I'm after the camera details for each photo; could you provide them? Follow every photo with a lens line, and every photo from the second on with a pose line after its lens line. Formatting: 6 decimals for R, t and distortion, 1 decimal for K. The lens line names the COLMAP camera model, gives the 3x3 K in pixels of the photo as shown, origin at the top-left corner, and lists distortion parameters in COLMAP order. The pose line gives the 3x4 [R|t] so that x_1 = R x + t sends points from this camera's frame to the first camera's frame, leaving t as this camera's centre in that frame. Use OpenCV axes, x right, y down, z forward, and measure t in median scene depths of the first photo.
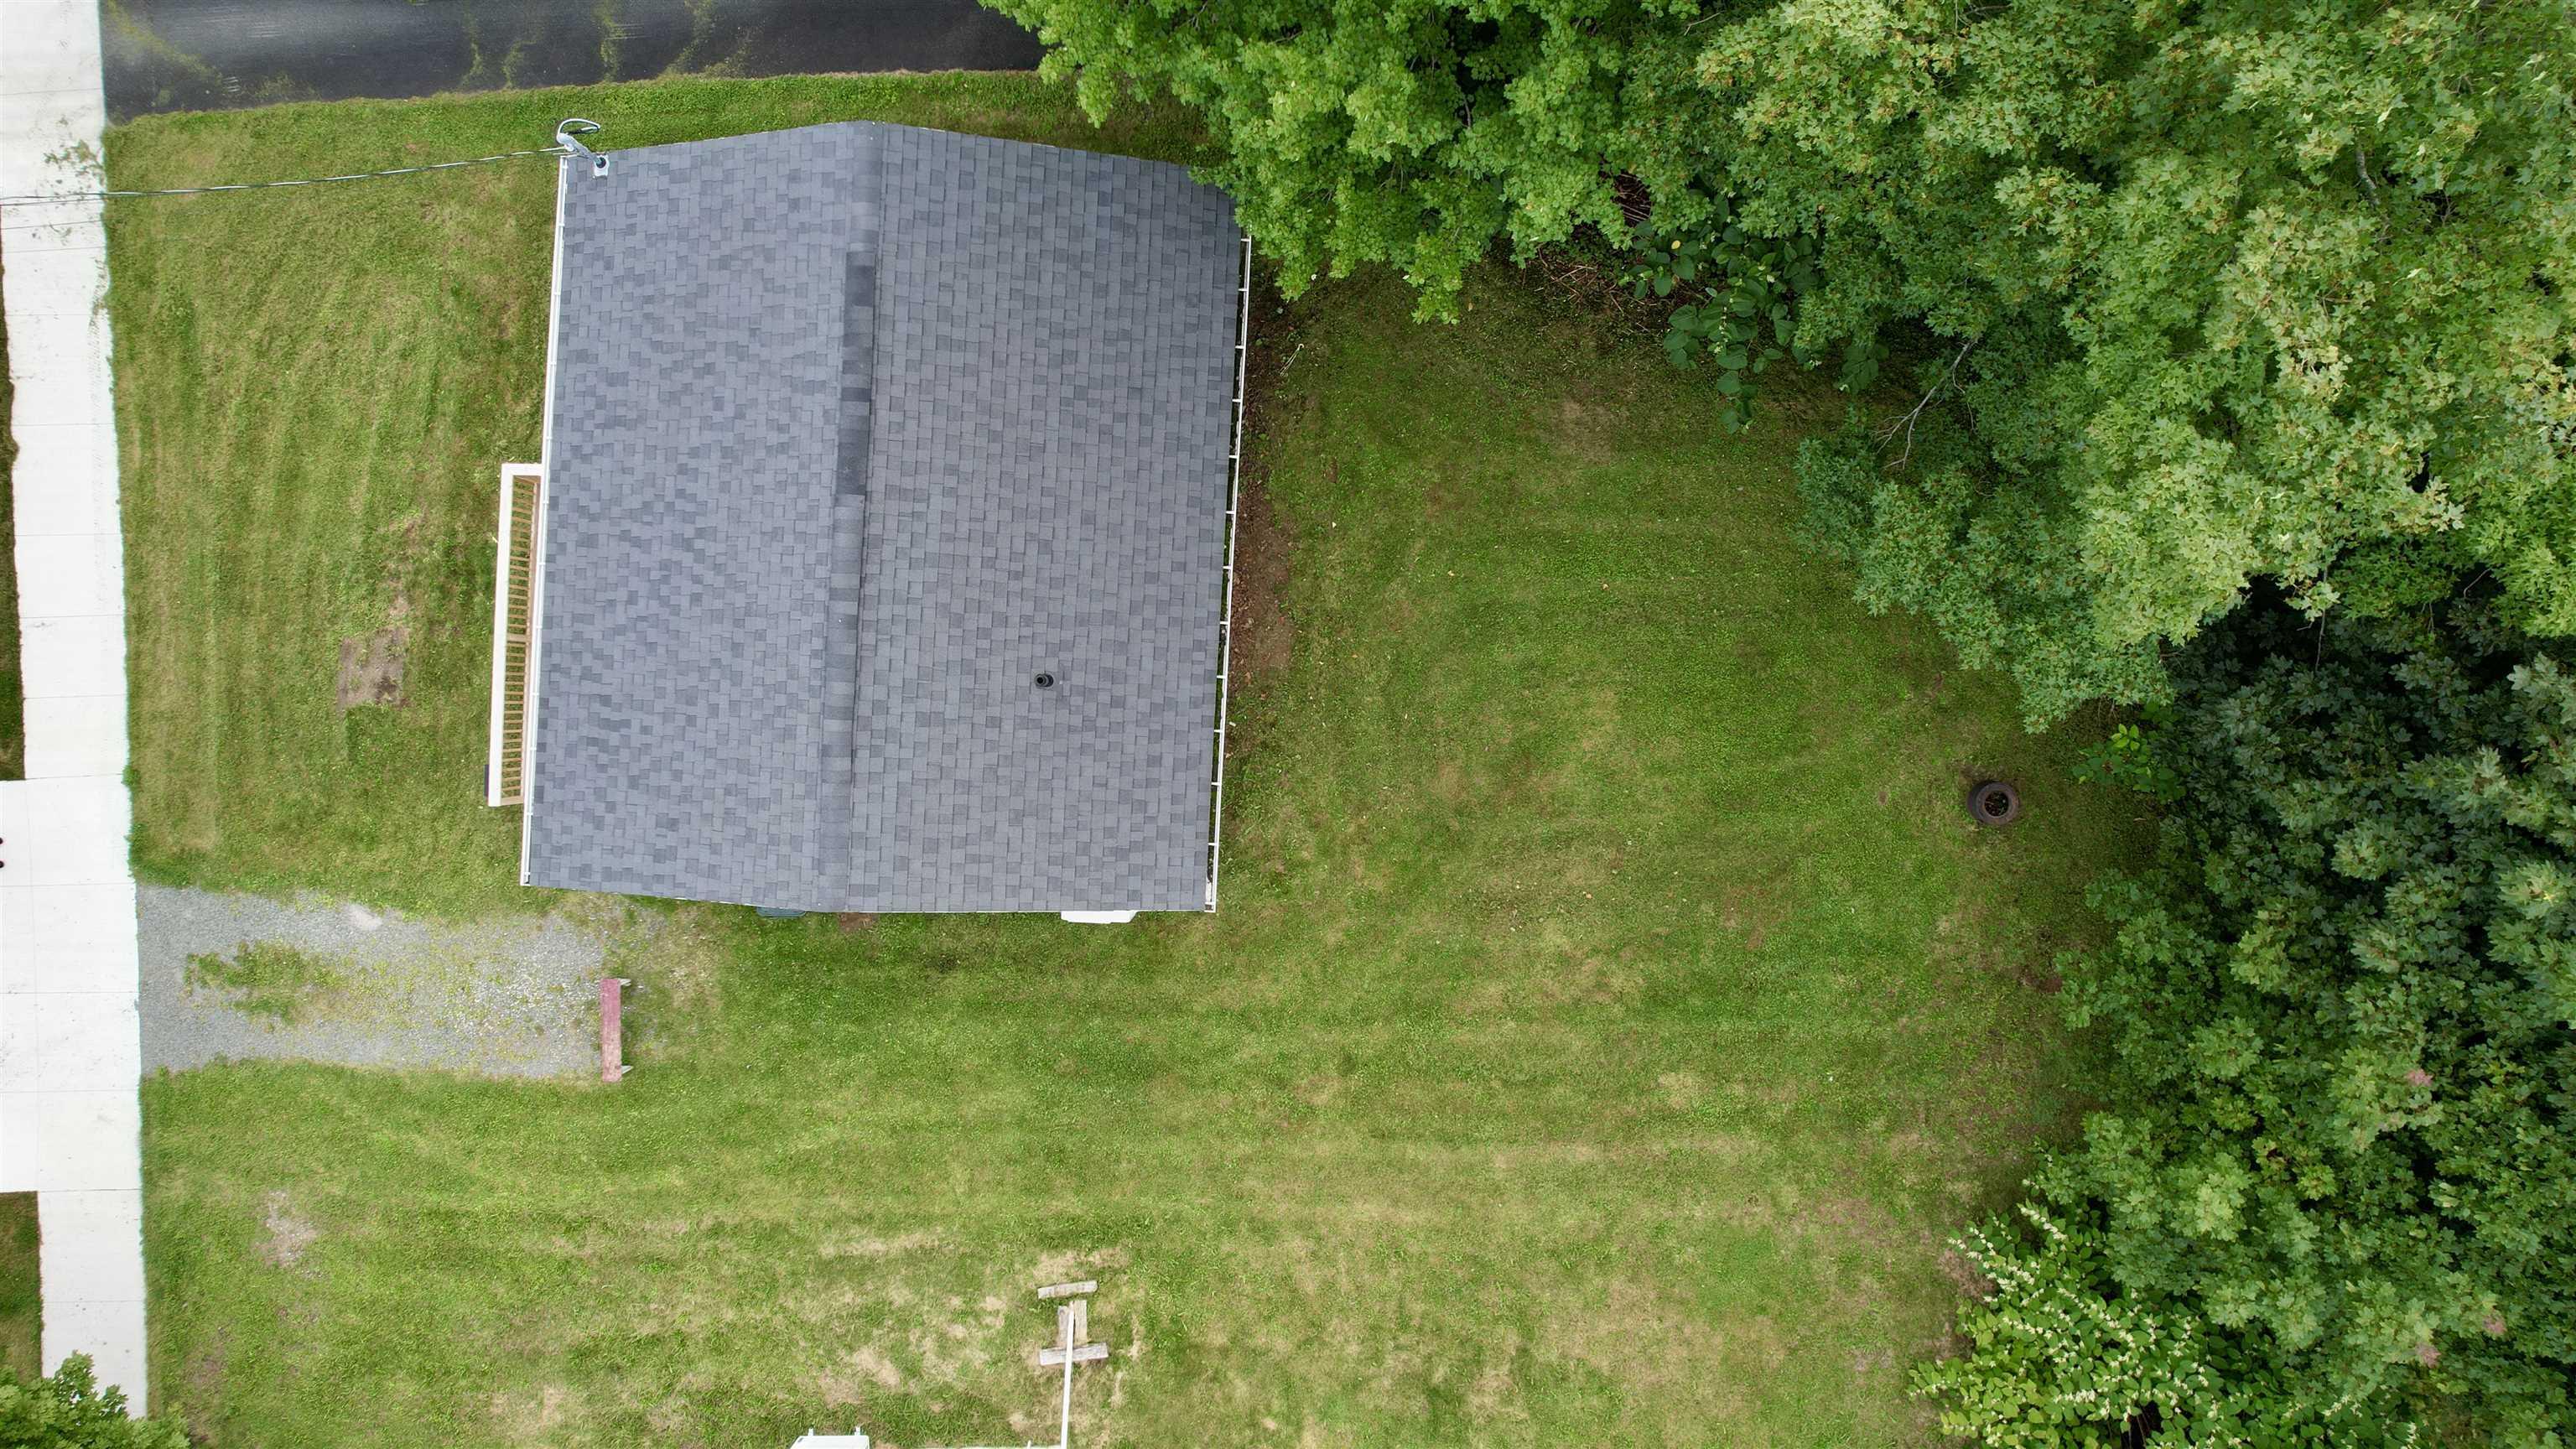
lens RADIAL K [[1642.8, 0, 1300.0], [0, 1642.8, 718.6], [0, 0, 1]] dist [-0.070433, 0.061236]
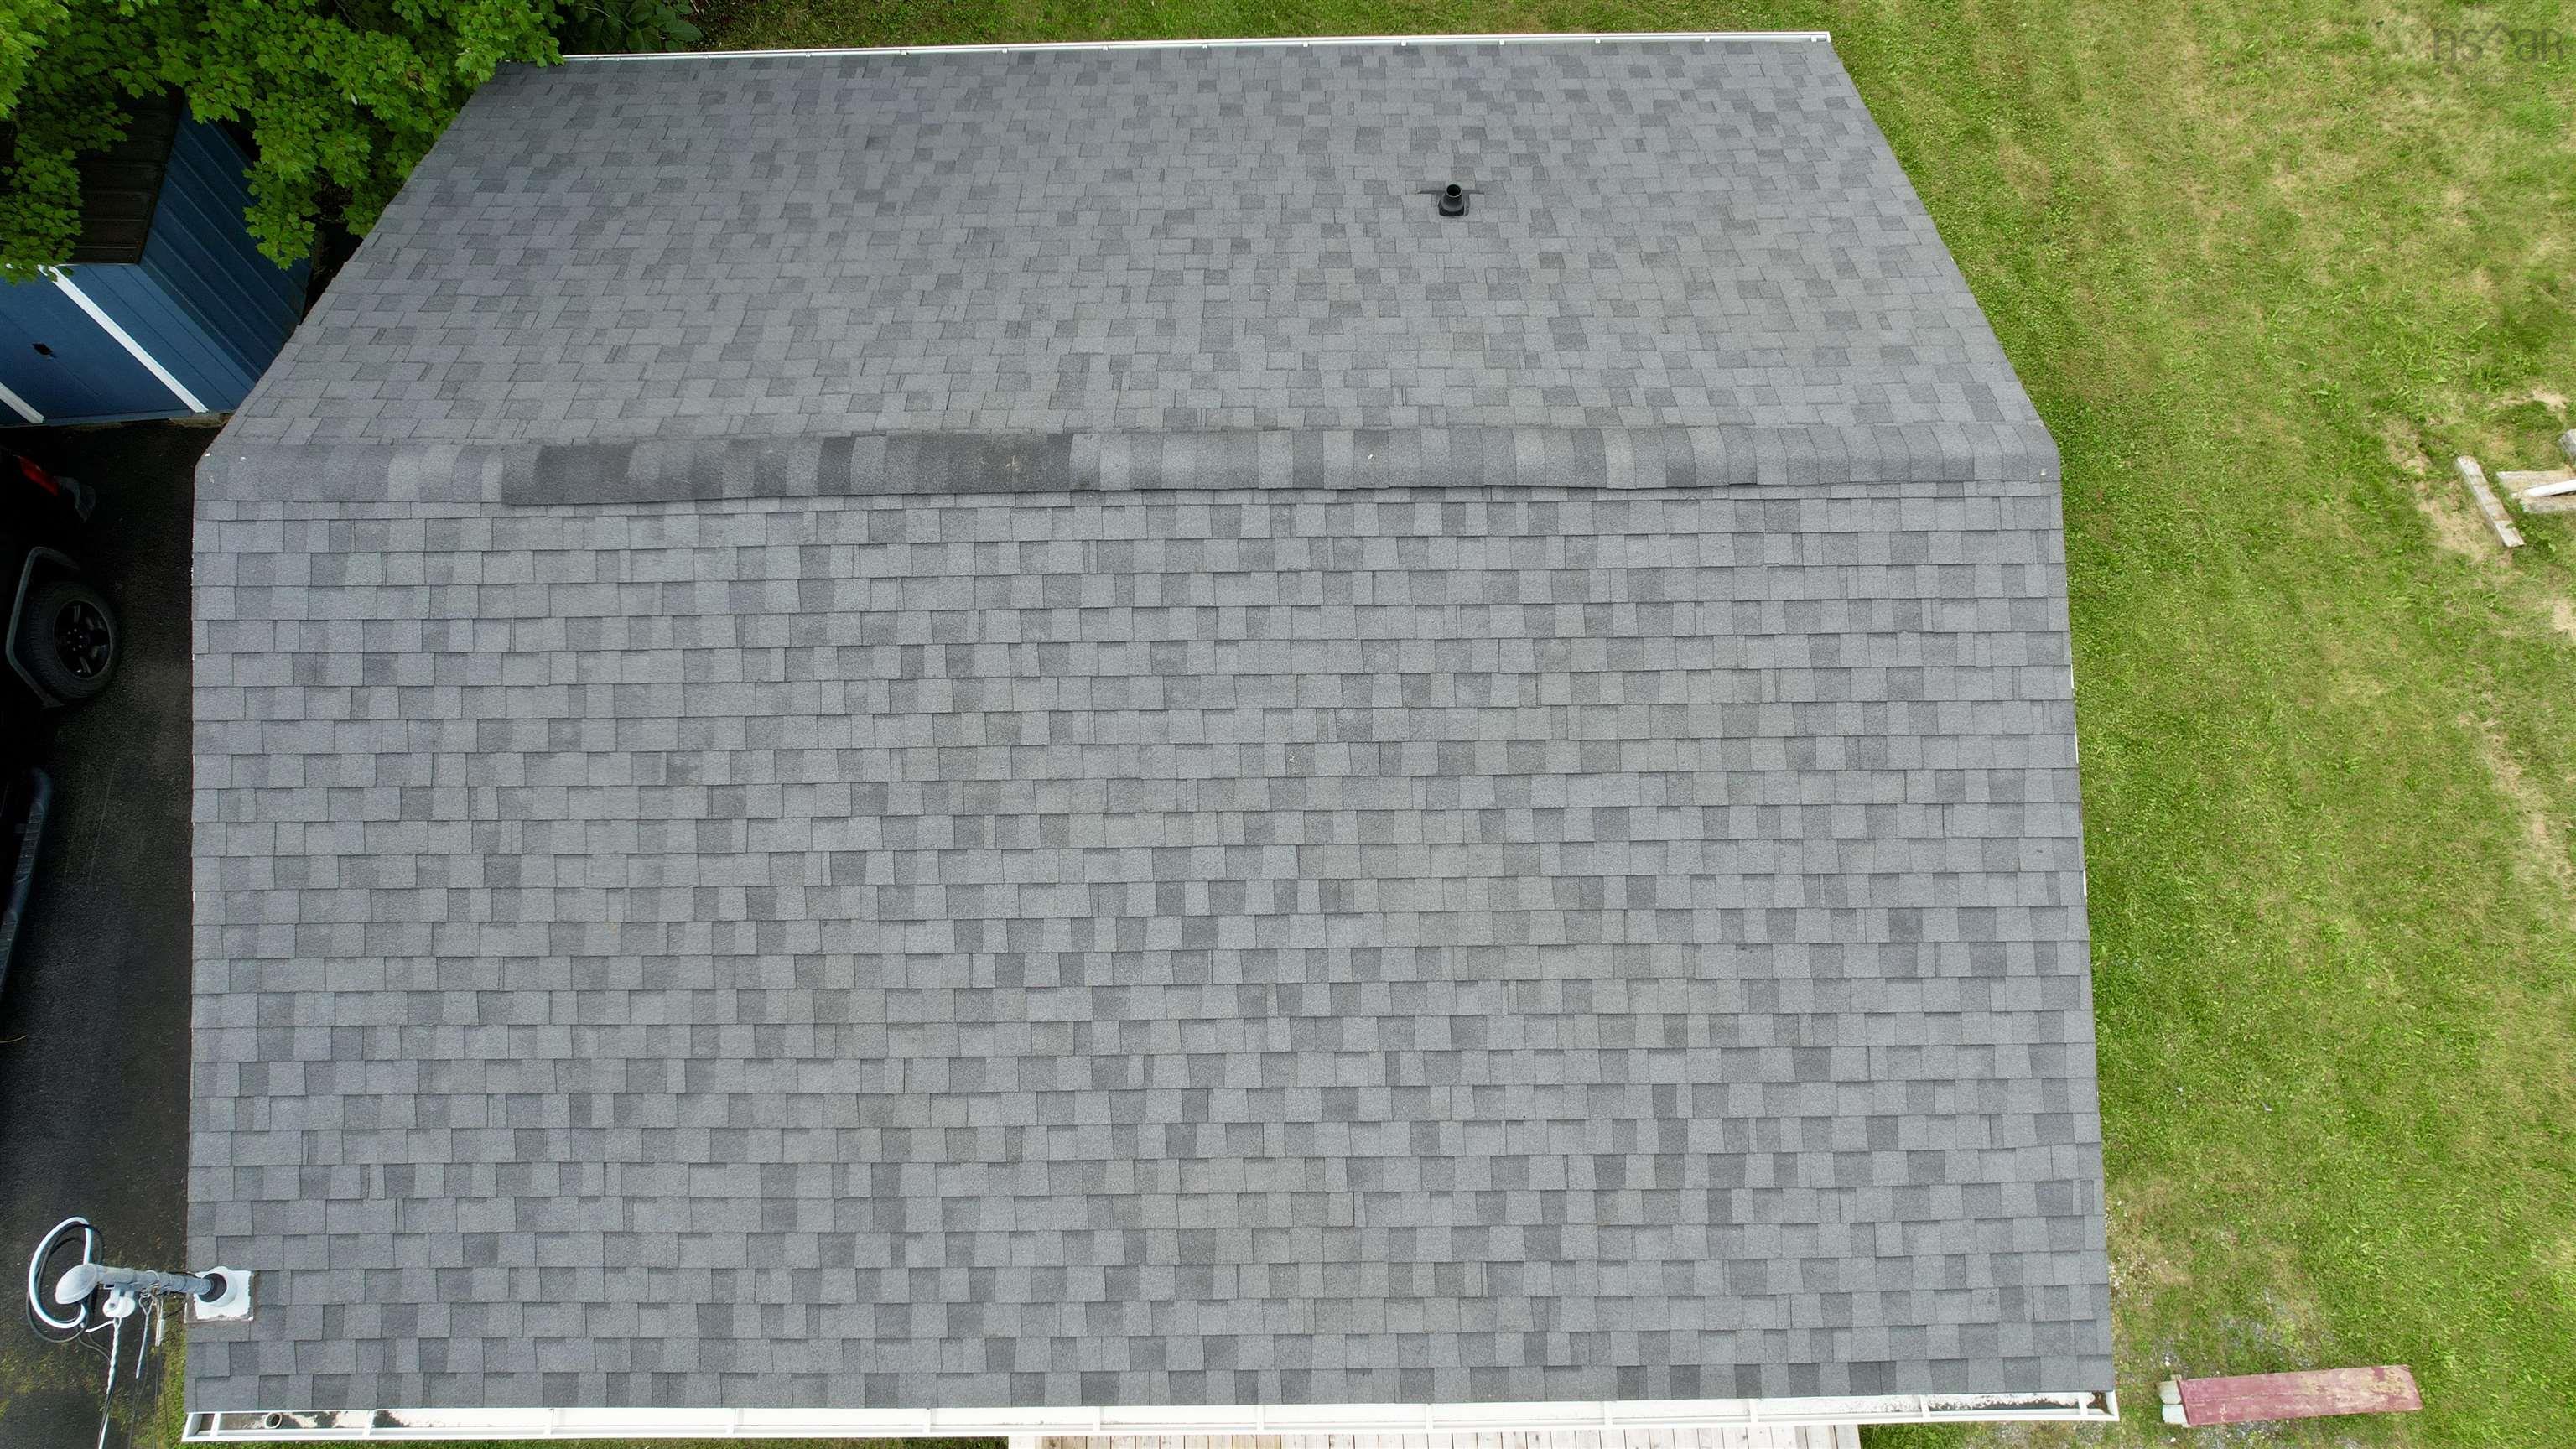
lens RADIAL K [[1642.8, 0, 1300.0], [0, 1642.8, 718.6], [0, 0, 1]] dist [-0.070433, 0.061236]
pose [[-0.062364, -0.911760, 0.405960, -0.489266], [0.997873, -0.064705, 0.007972, -0.081841], [0.019000, 0.405594, 0.913856, 0.611134]]
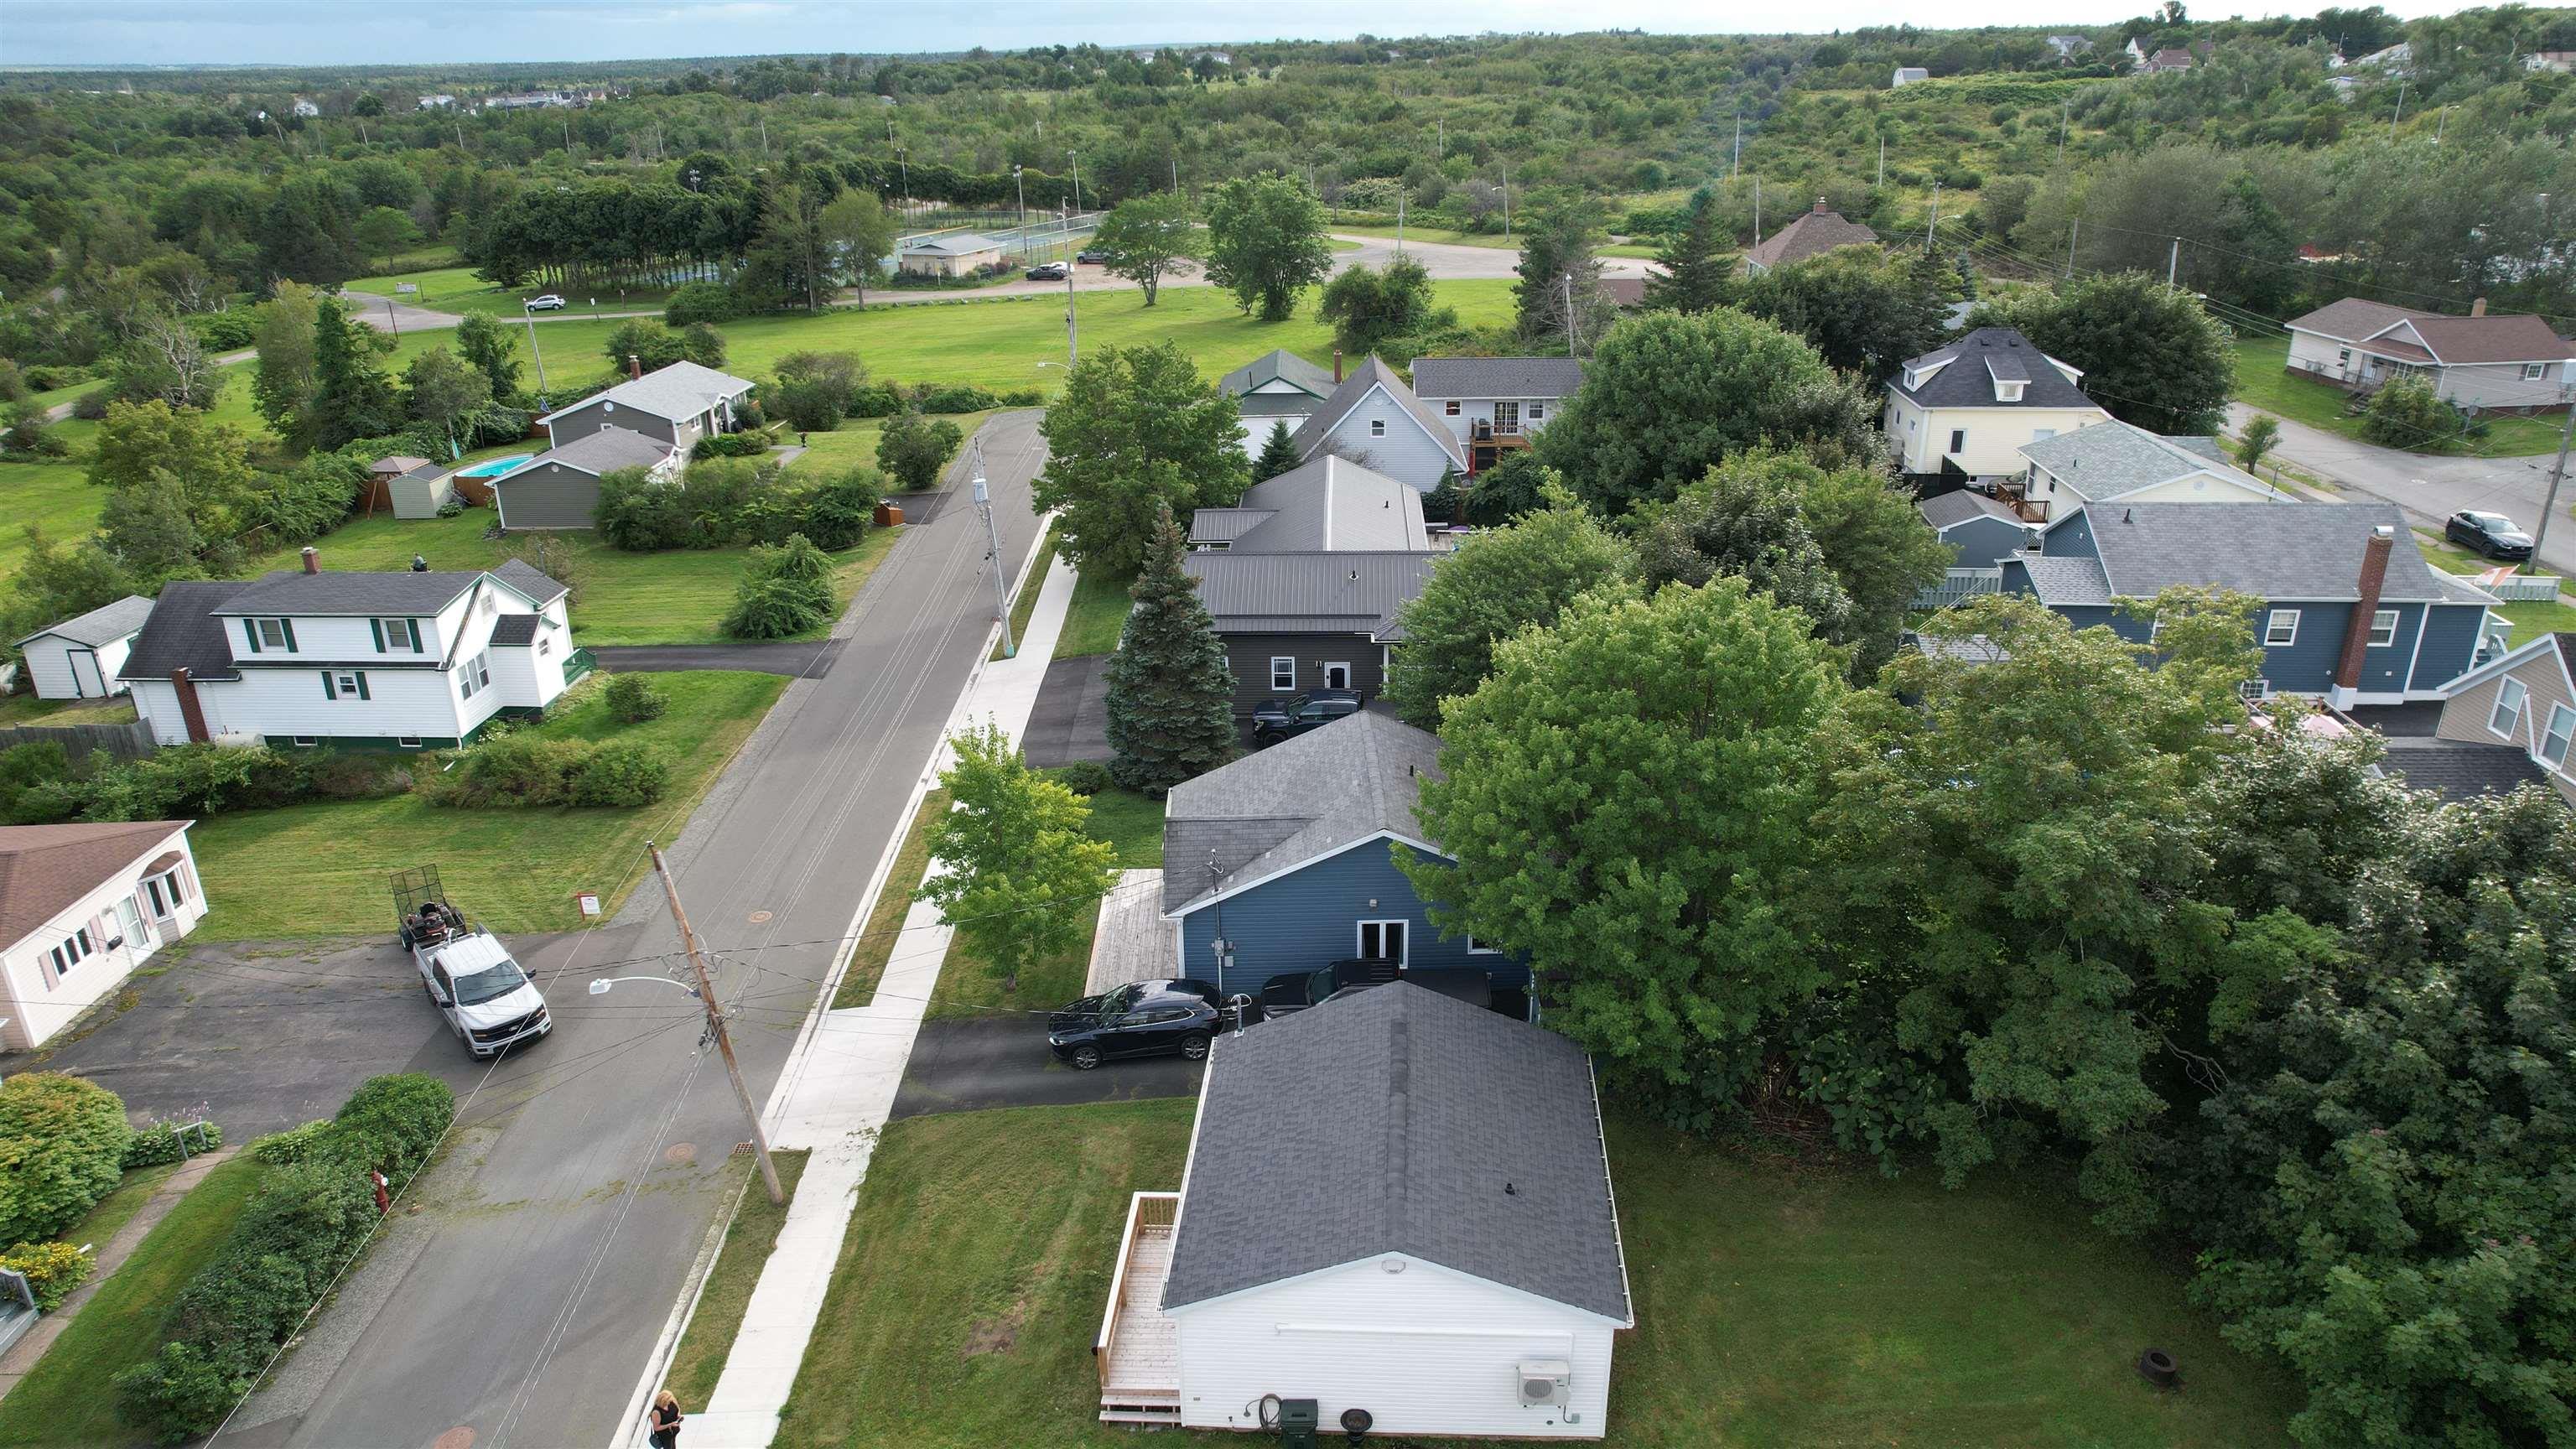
lens RADIAL K [[1642.8, 0, 1300.0], [0, 1642.8, 718.6], [0, 0, 1]] dist [-0.070433, 0.061236]
pose [[0.999896, 0.002009, -0.014292, -0.342027], [-0.014021, 0.370010, -0.928922, 1.315792], [0.003422, 0.929026, 0.369999, -0.043830]]
